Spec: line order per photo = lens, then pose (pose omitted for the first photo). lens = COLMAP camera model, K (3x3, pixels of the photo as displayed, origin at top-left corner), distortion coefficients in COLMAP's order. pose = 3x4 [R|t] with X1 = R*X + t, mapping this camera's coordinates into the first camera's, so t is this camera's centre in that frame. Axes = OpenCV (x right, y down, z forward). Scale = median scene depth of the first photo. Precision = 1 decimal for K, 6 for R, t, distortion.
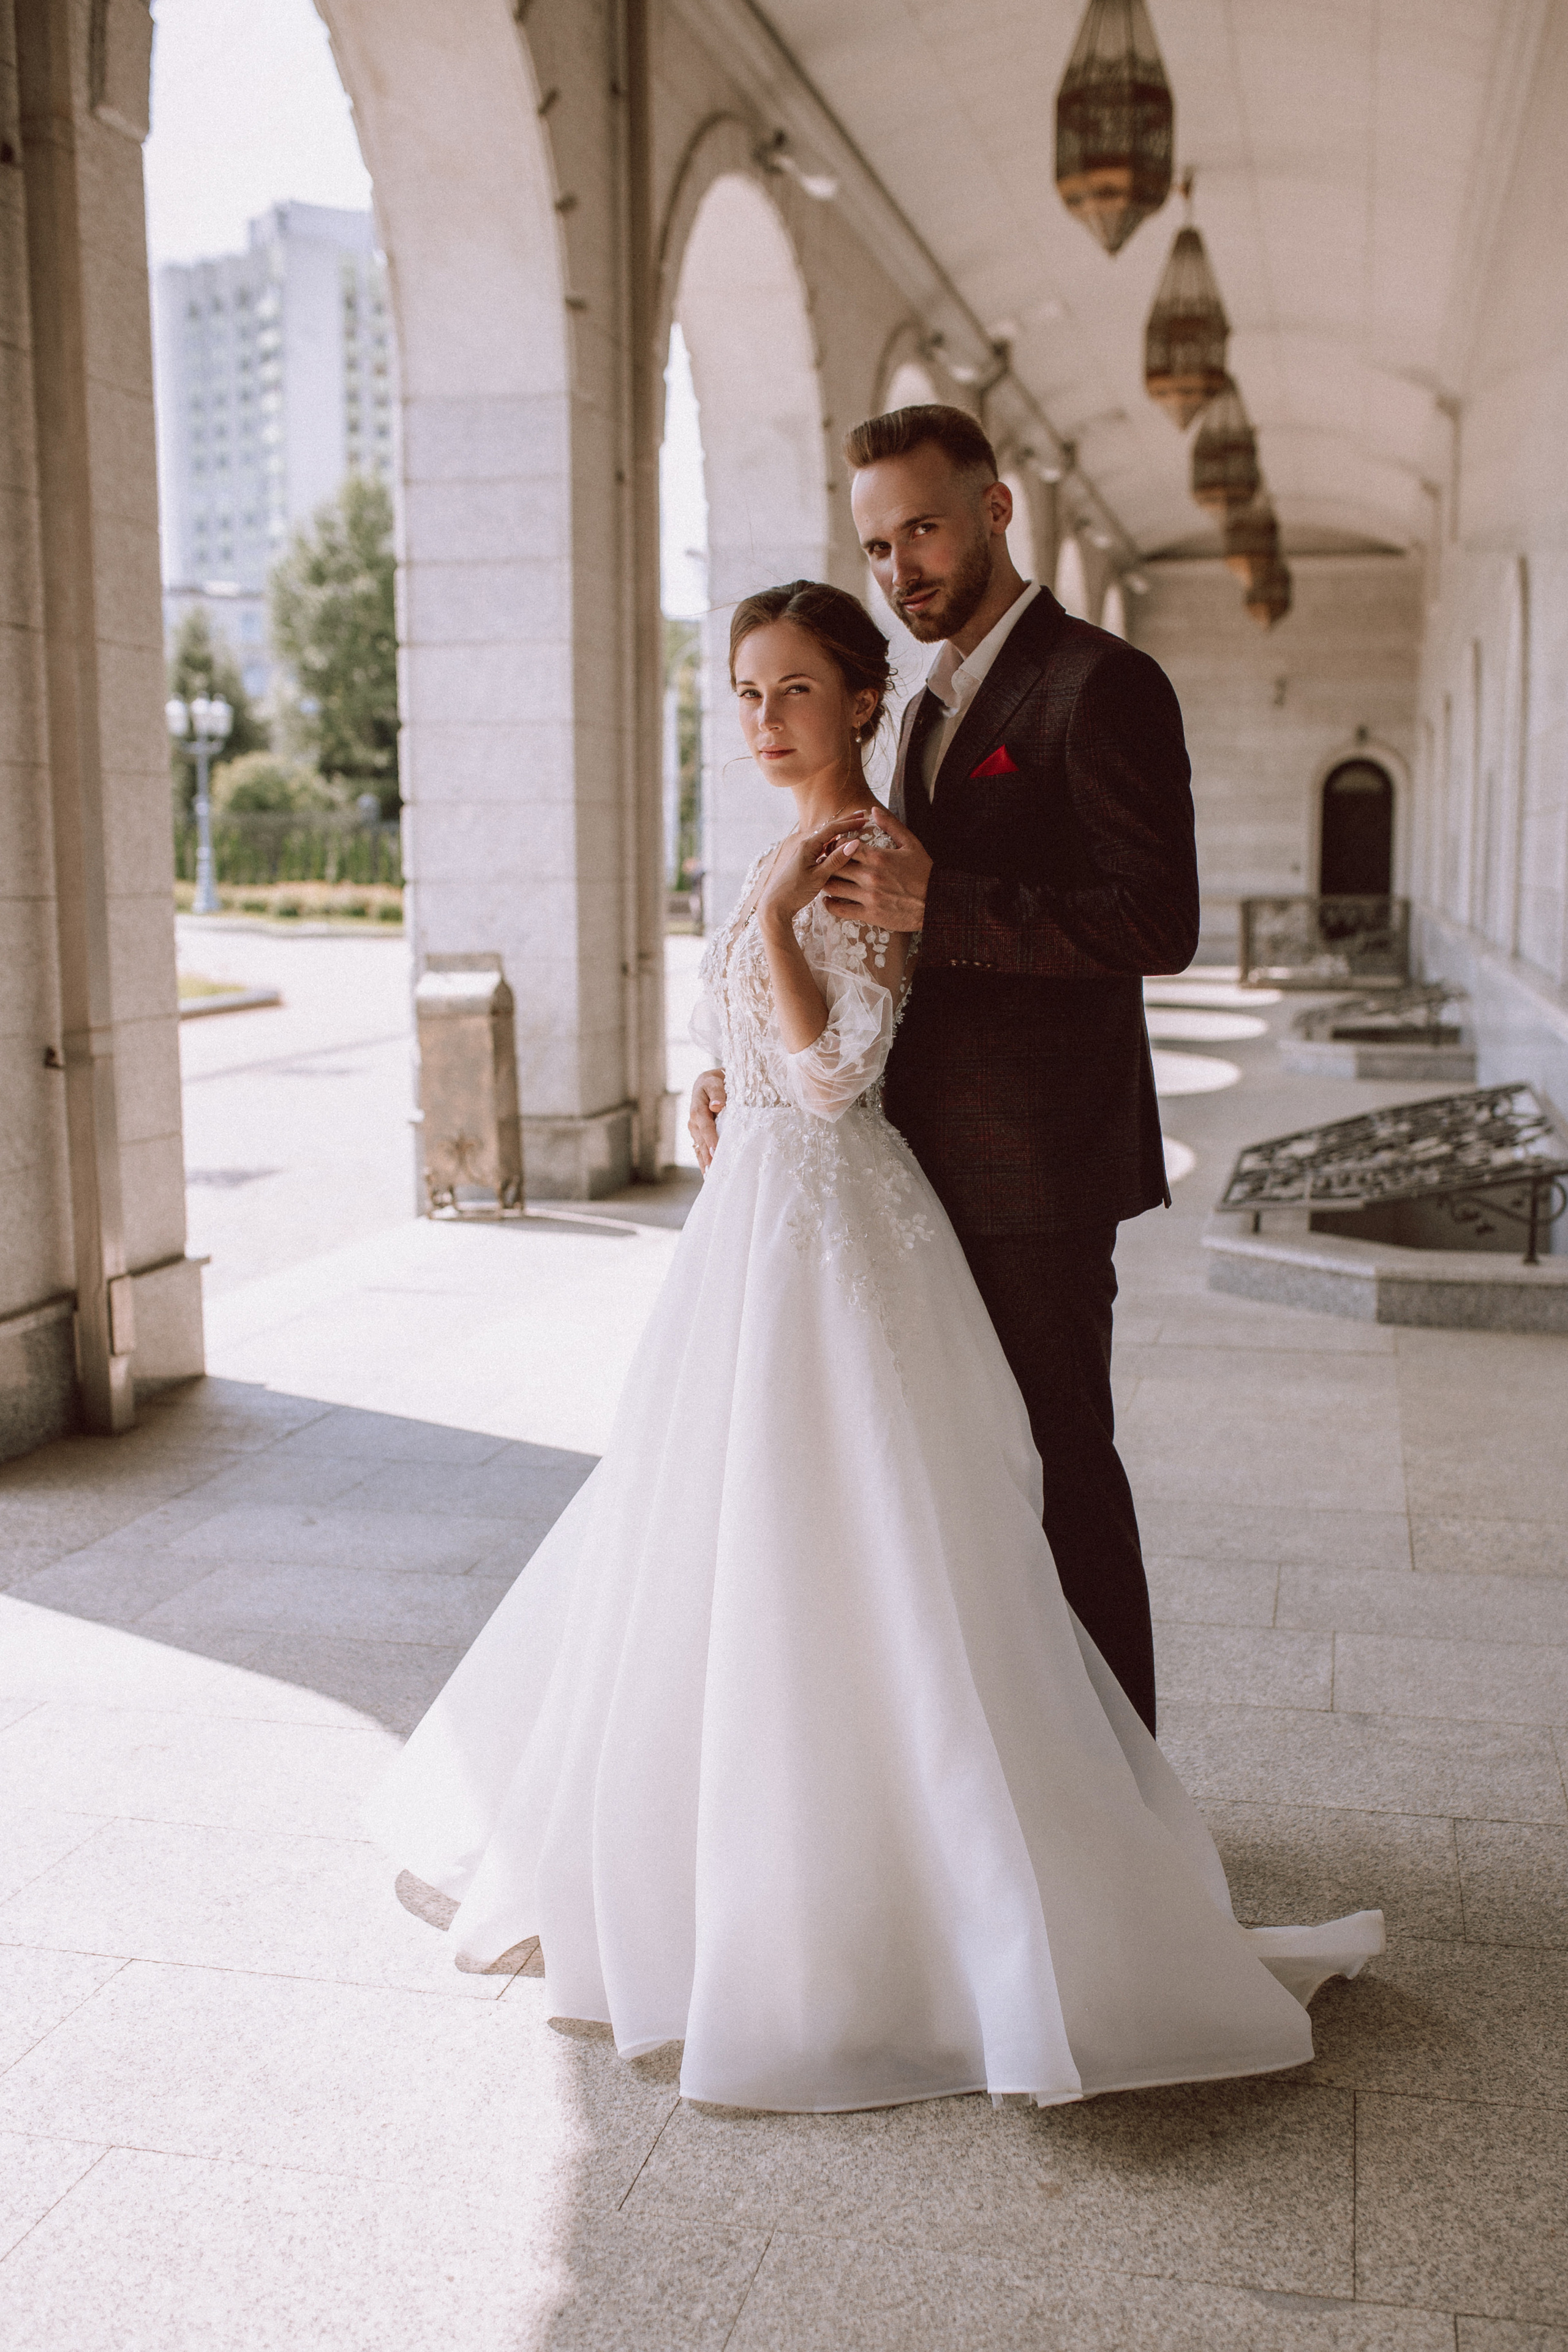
lens RADIAL K [[2416.1, 0, 837.6], [0, 2416.1, 1171.6], [0, 0, 1]] dist [0.019018, -0.000389]
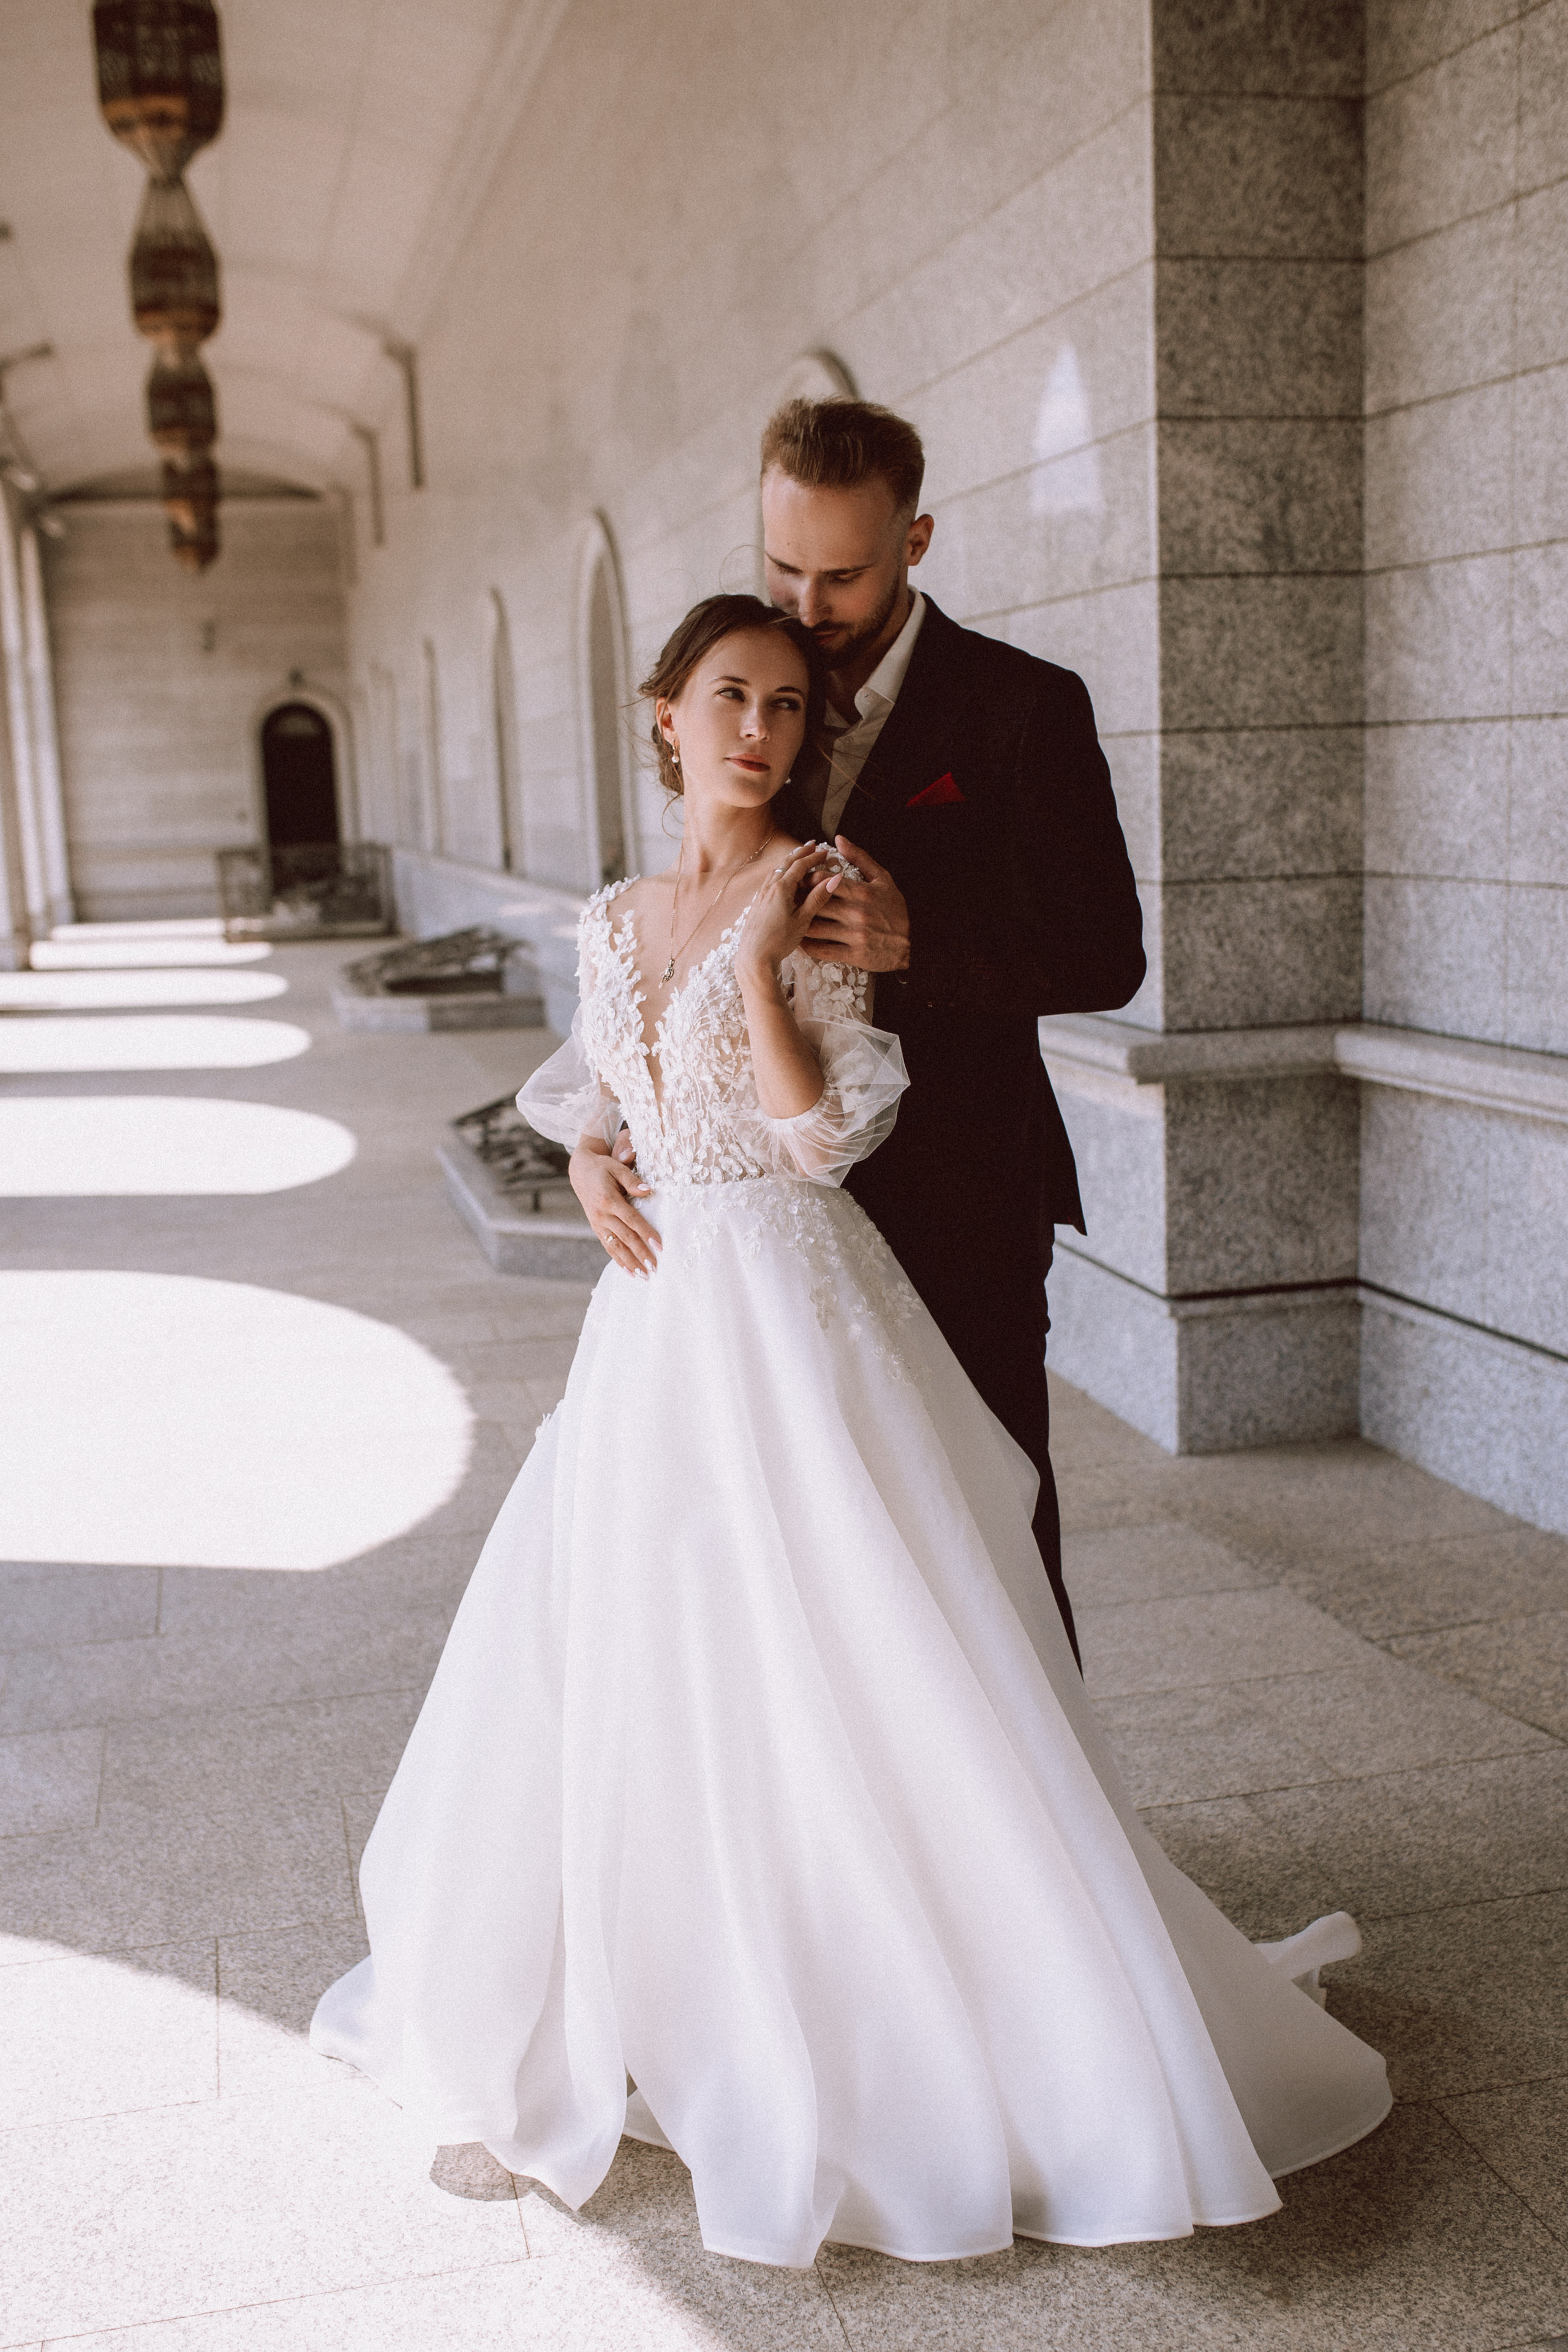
lens RADIAL K [[2411.7, 0, 784.0], [0, 2411.7, 1176.0], [0, 0, 1]] dist [-0.022583, 0.022984]
pose [[0.904644, -0.104994, 0.413031, -0.096921], [0.093804, 0.994464, 0.047343, -0.017826], [-0.415715, -0.004085, 0.909486, 0.052164]]
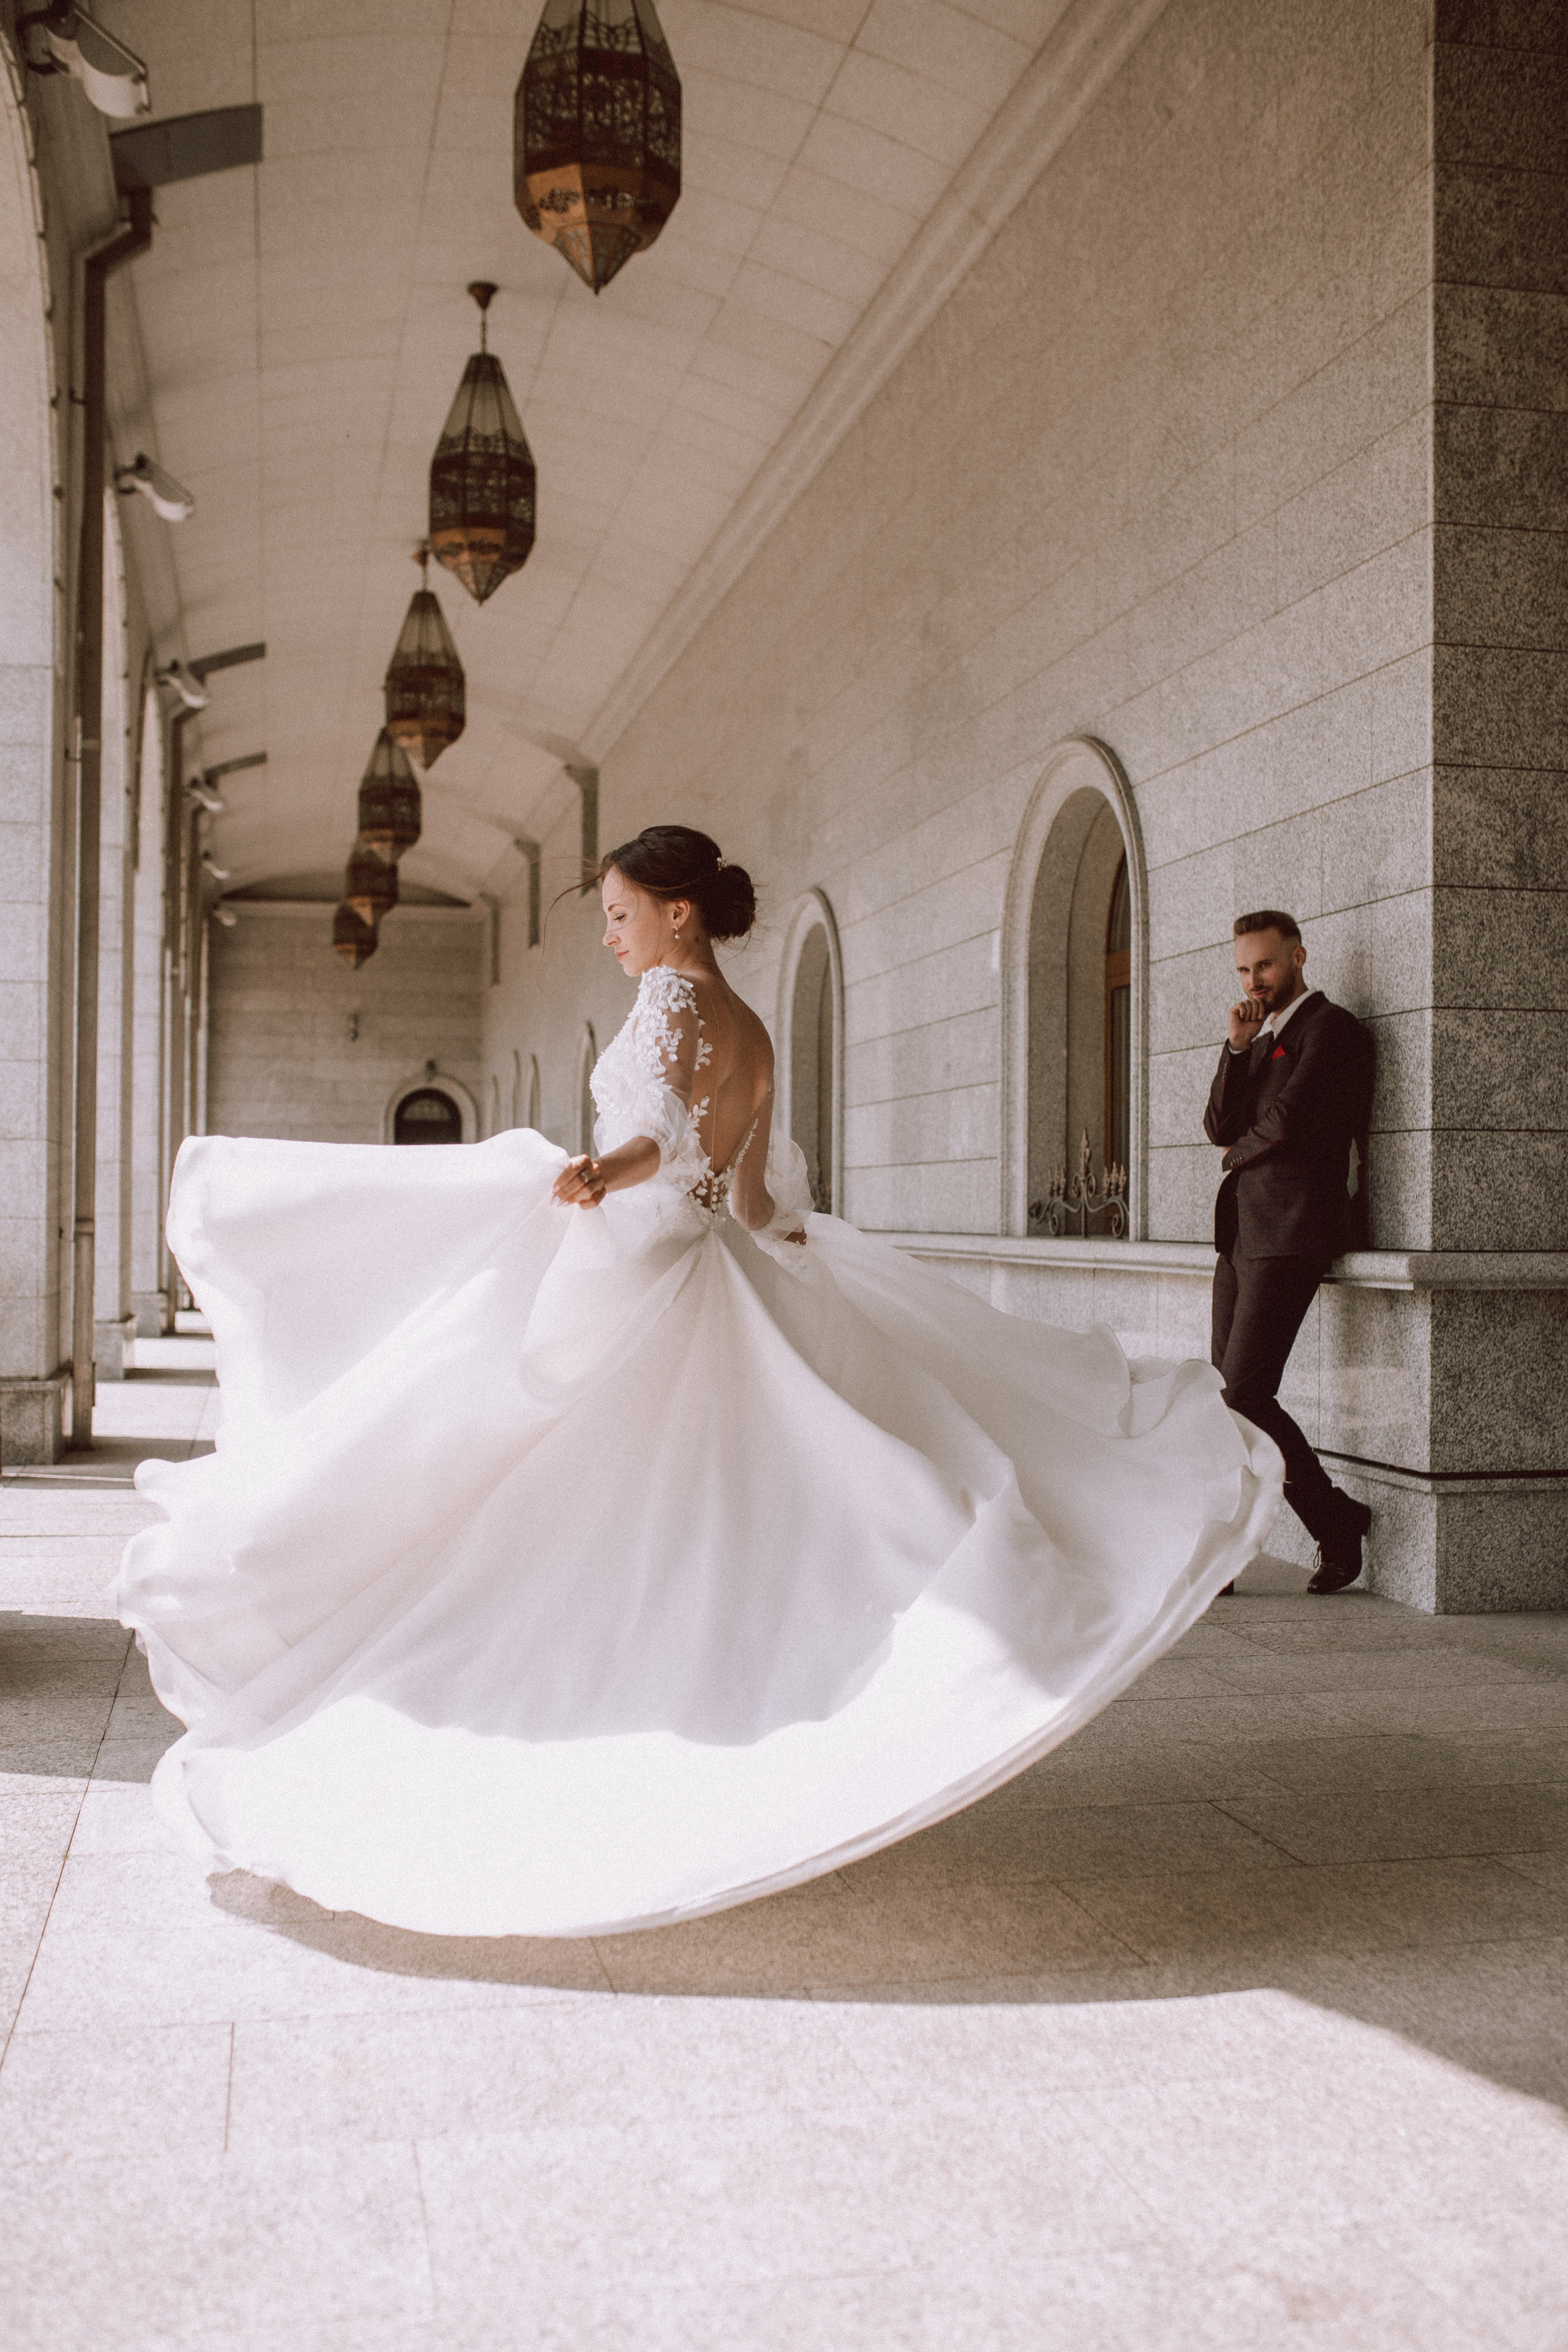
lens RADIAL K [[2352.4, 0, 784.0], [0, 2352.4, 1176.0], [0, 0, 1]] dist [-0.033149, 0.010925]
pose [[0.912847, 0.010149, 0.408176, -0.199091], [0.047353, 0.990314, -0.130524, 0.030847], [-0.405547, 0.138477, 0.903524, 0.006879]]
